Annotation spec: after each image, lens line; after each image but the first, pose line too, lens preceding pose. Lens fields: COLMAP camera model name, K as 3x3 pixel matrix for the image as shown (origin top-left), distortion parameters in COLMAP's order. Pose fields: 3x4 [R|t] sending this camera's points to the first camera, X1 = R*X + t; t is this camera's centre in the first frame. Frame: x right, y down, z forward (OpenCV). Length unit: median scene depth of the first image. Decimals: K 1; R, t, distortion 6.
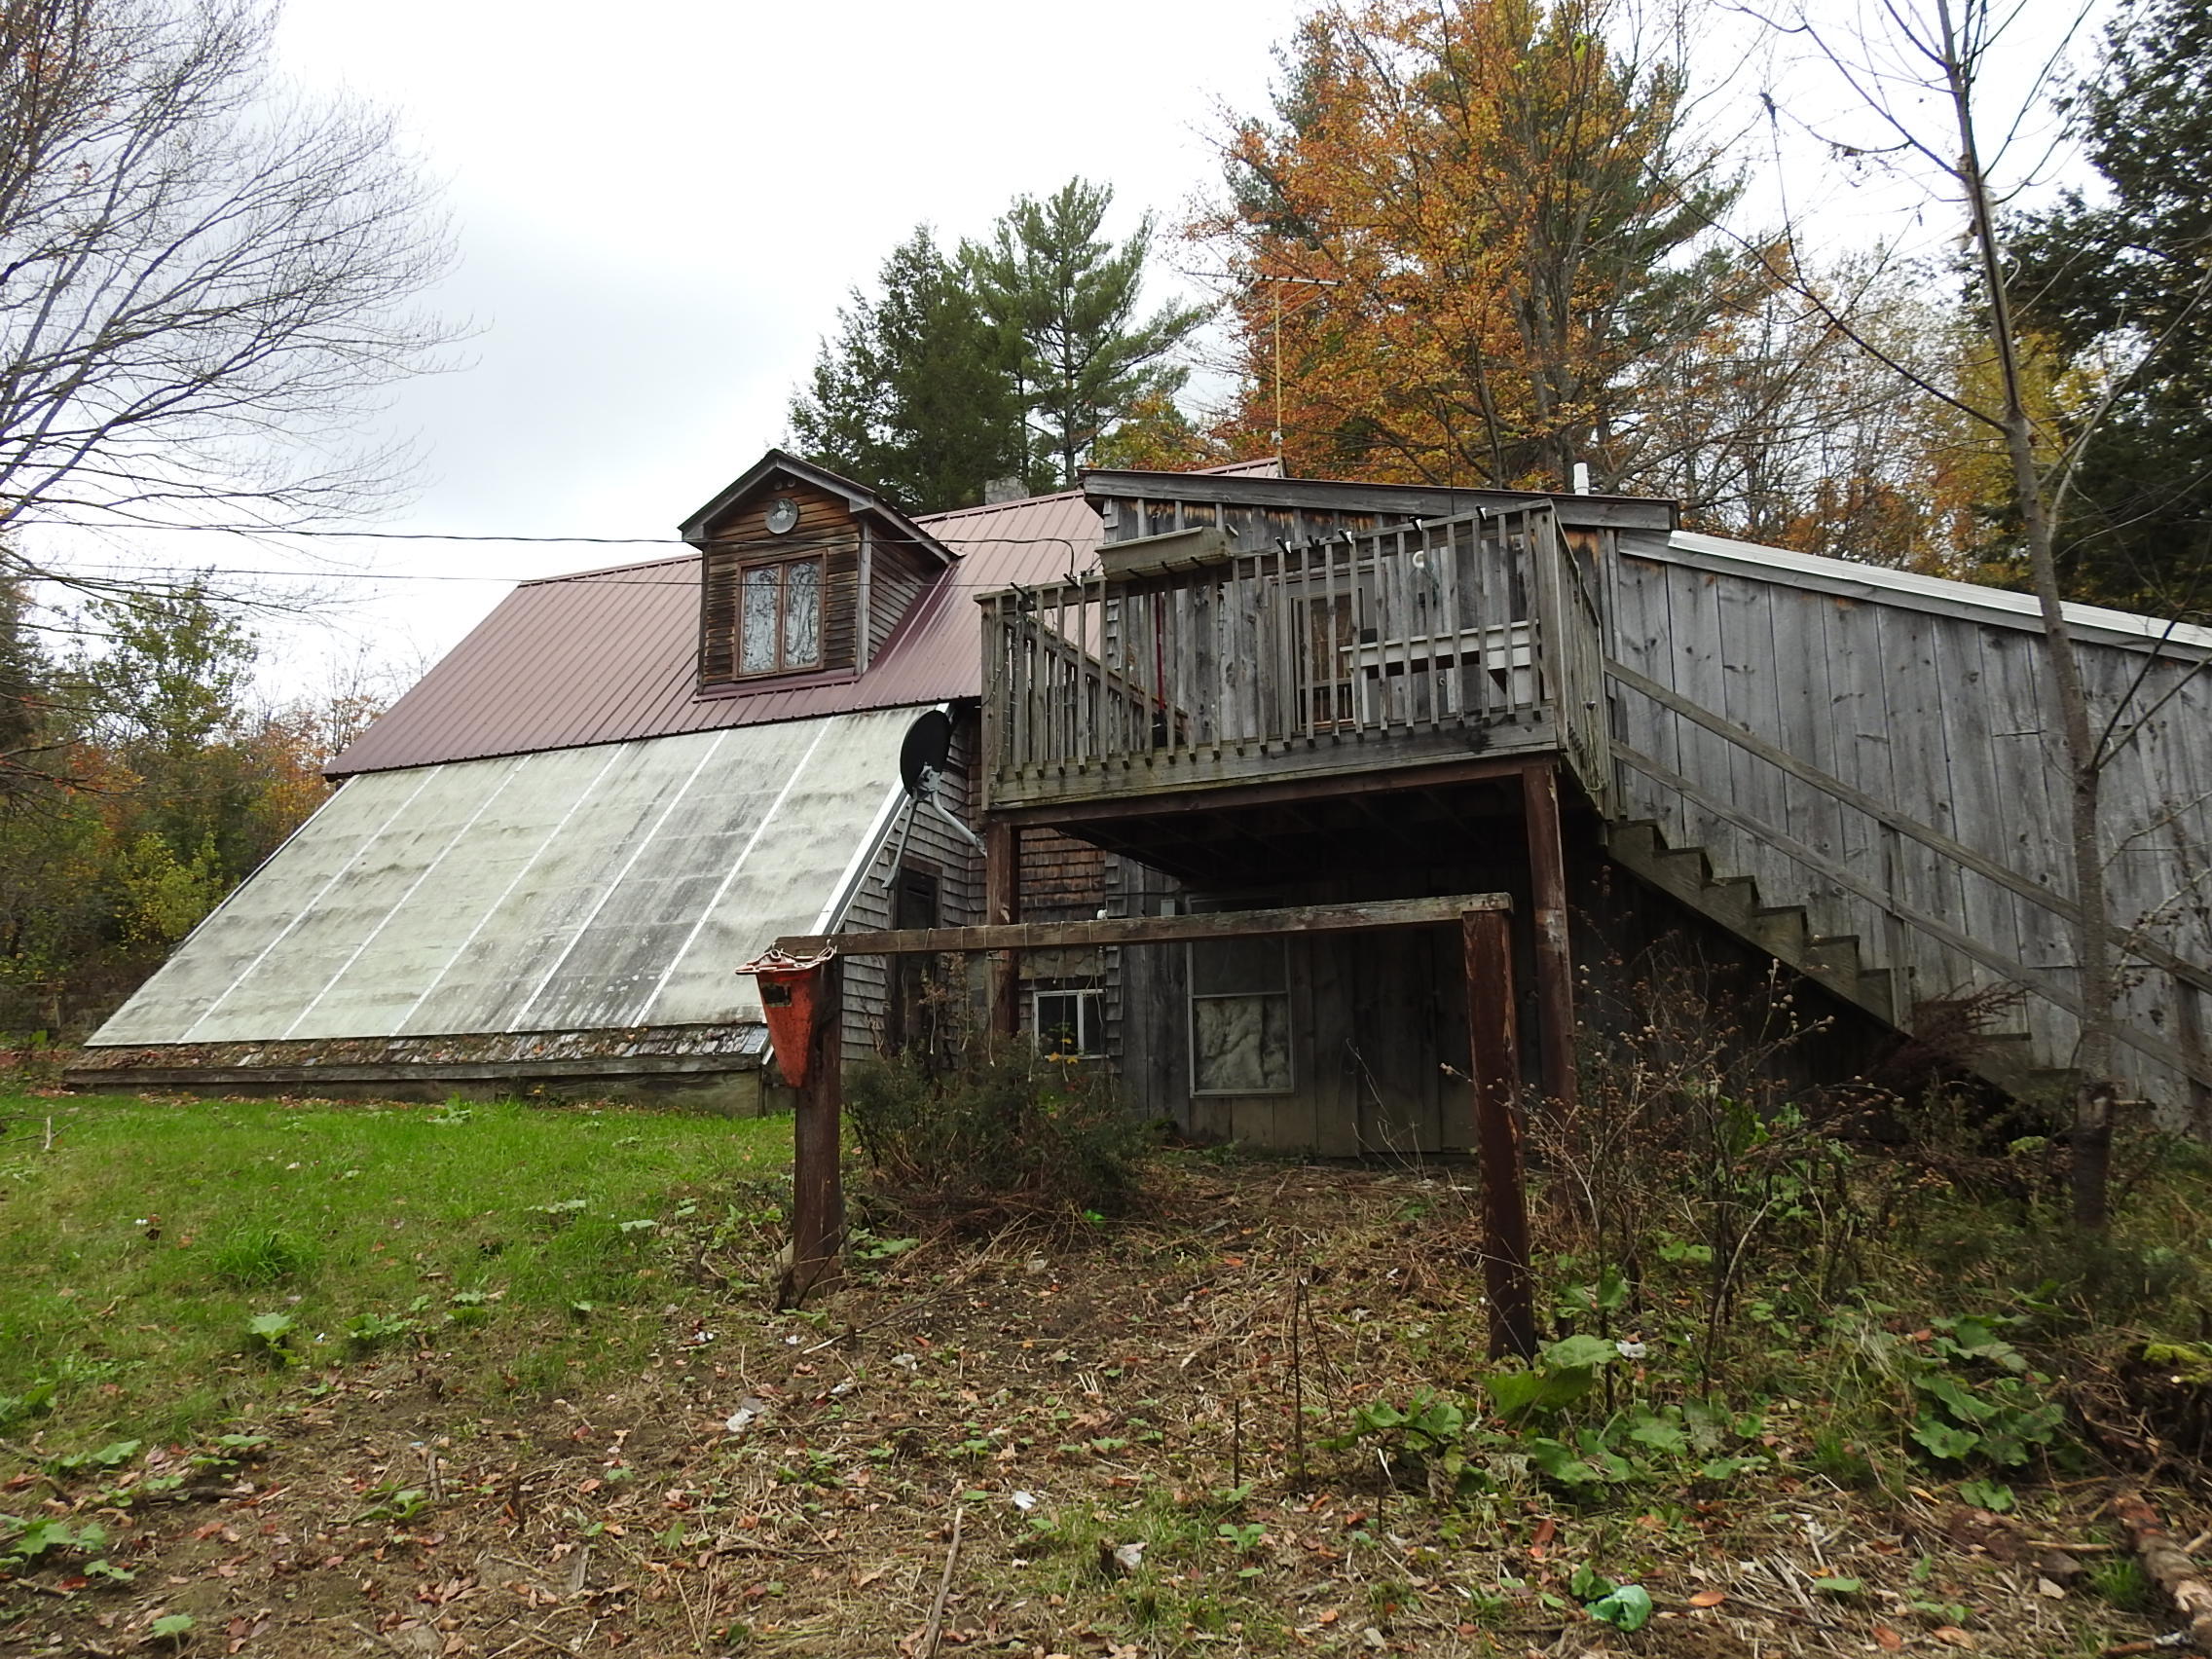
lens RADIAL K [[1580.8, 0, 1105.1], [0, 1580.8, 832.8], [0, 0, 1]] dist [-0.010395, -0.001072]
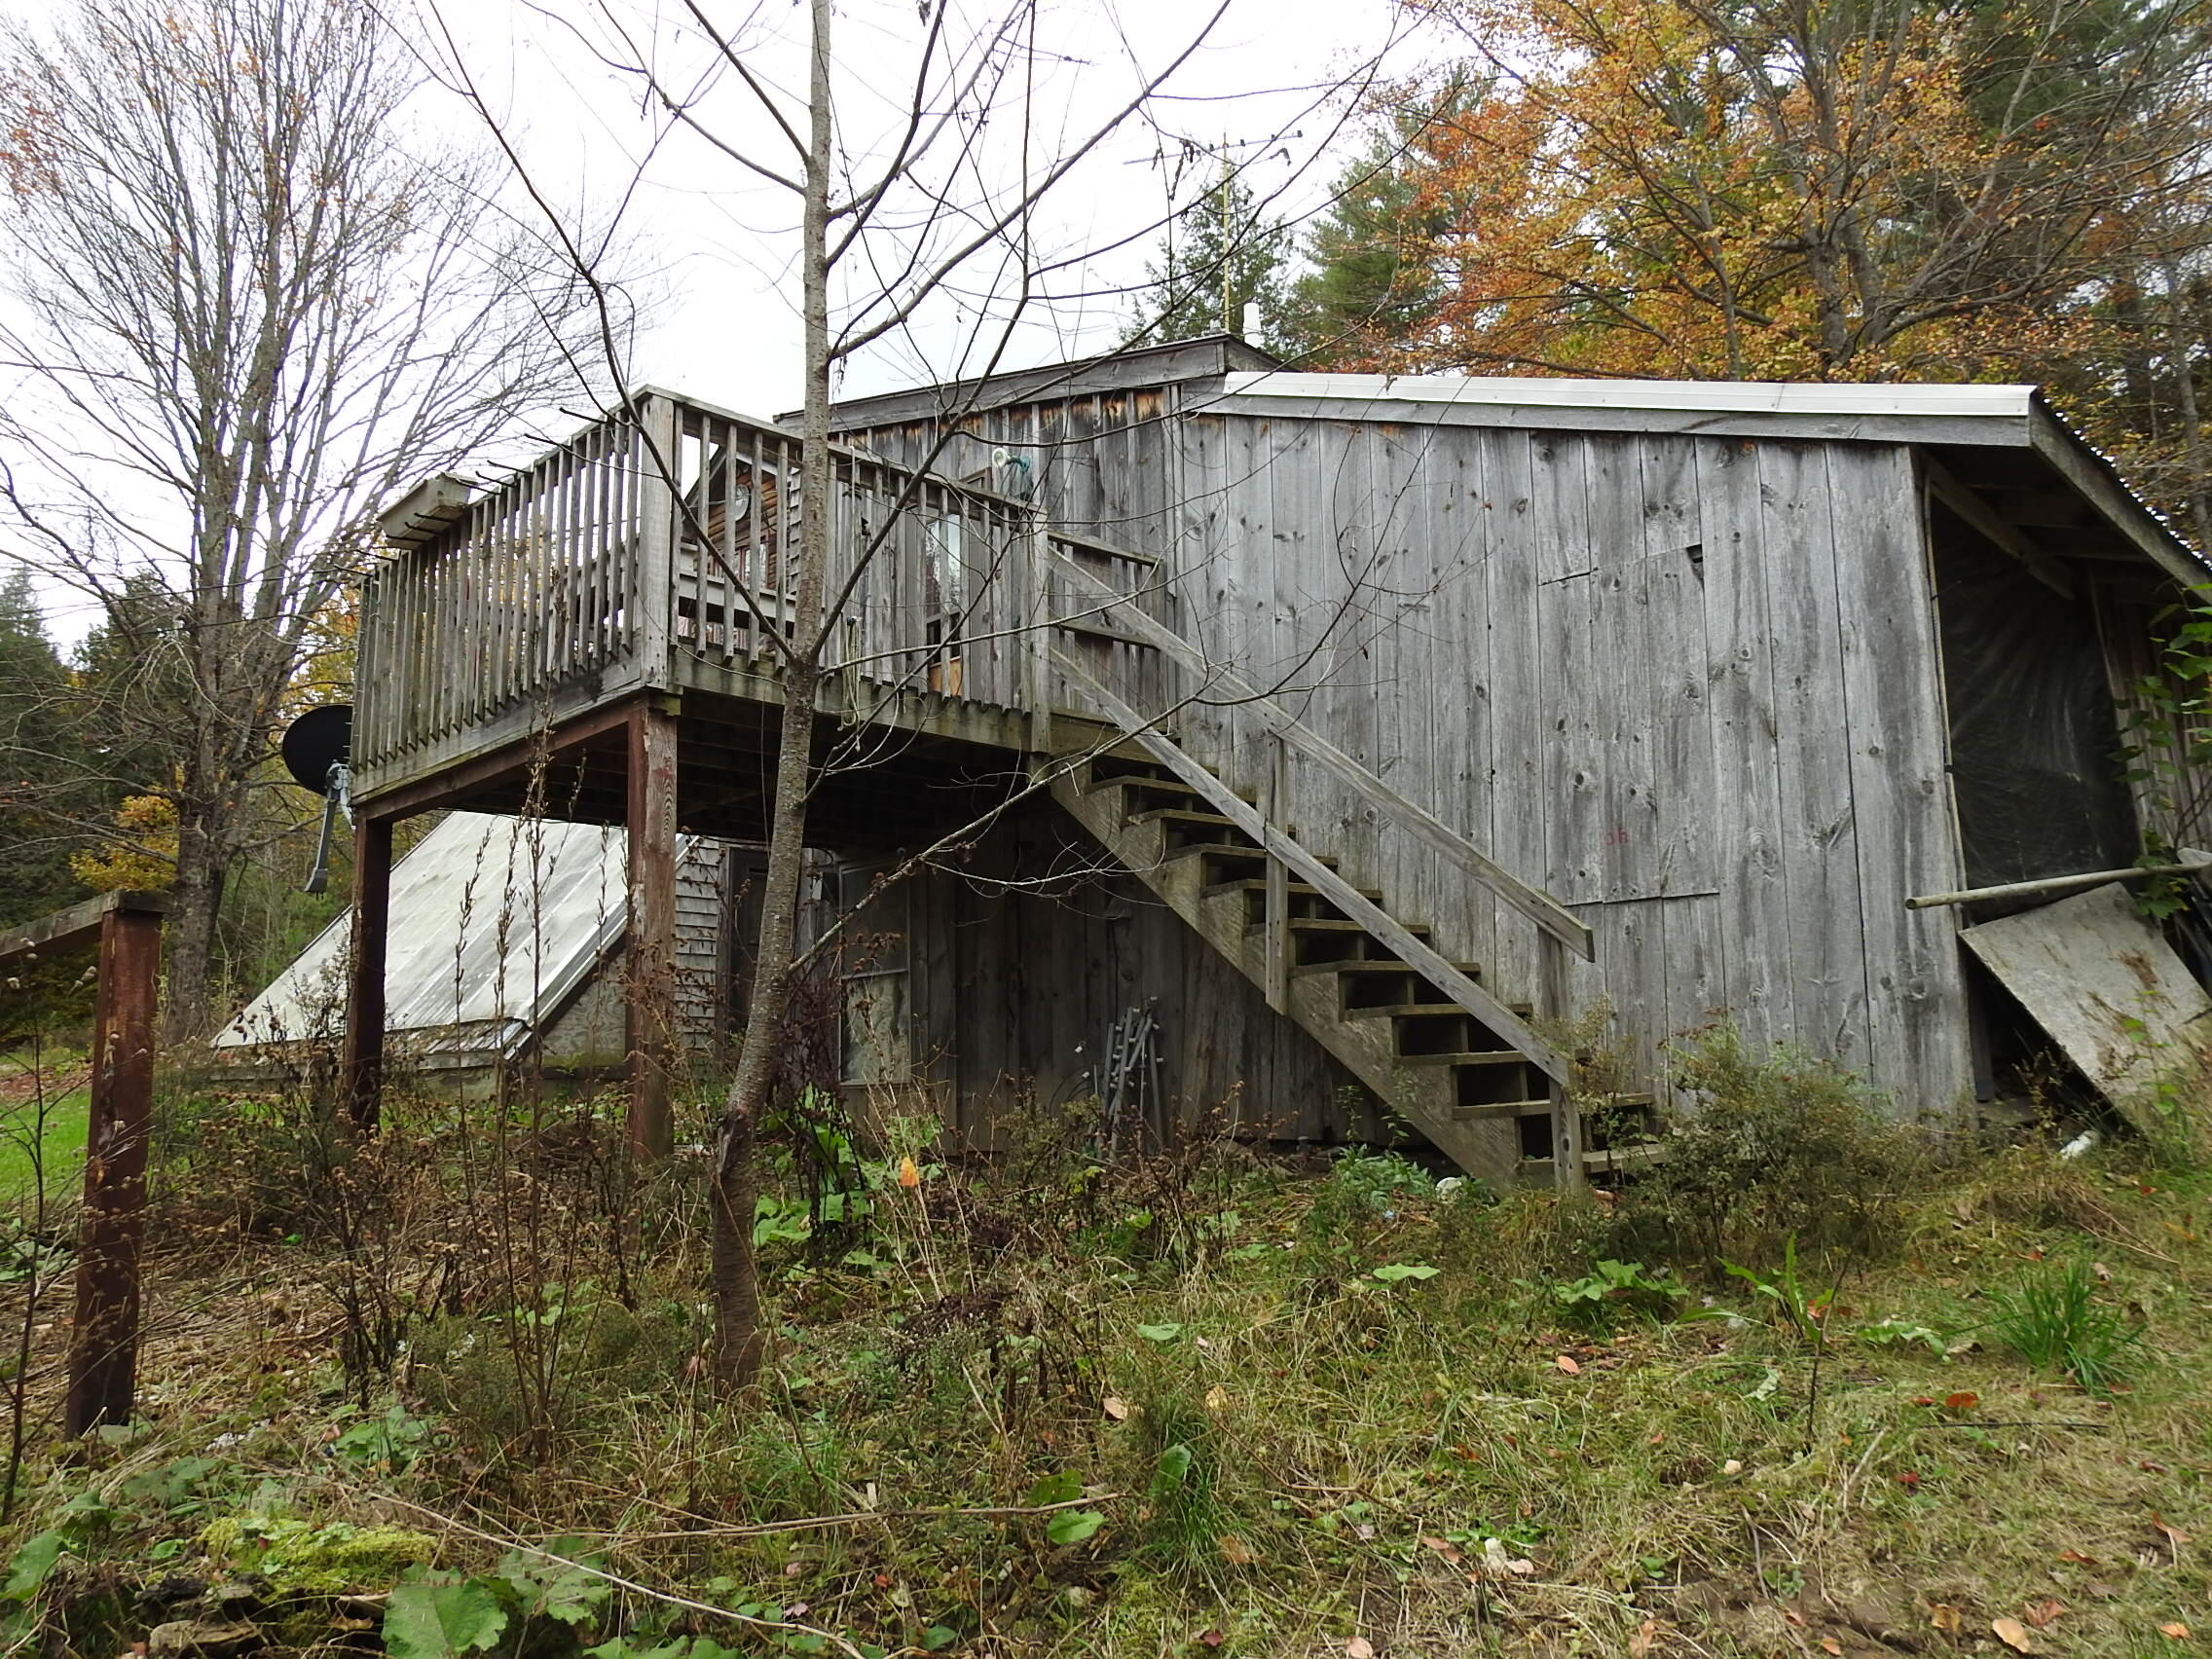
lens RADIAL K [[1580.8, 0, 1107.4], [0, 1580.8, 828.2], [0, 0, 1]] dist [-0.010395, -0.001072]
pose [[0.926897, -0.073862, -0.367977, 0.595003], [0.084007, 0.996398, 0.011604, 0.022624], [0.365794, -0.041668, 0.929762, 0.237623]]
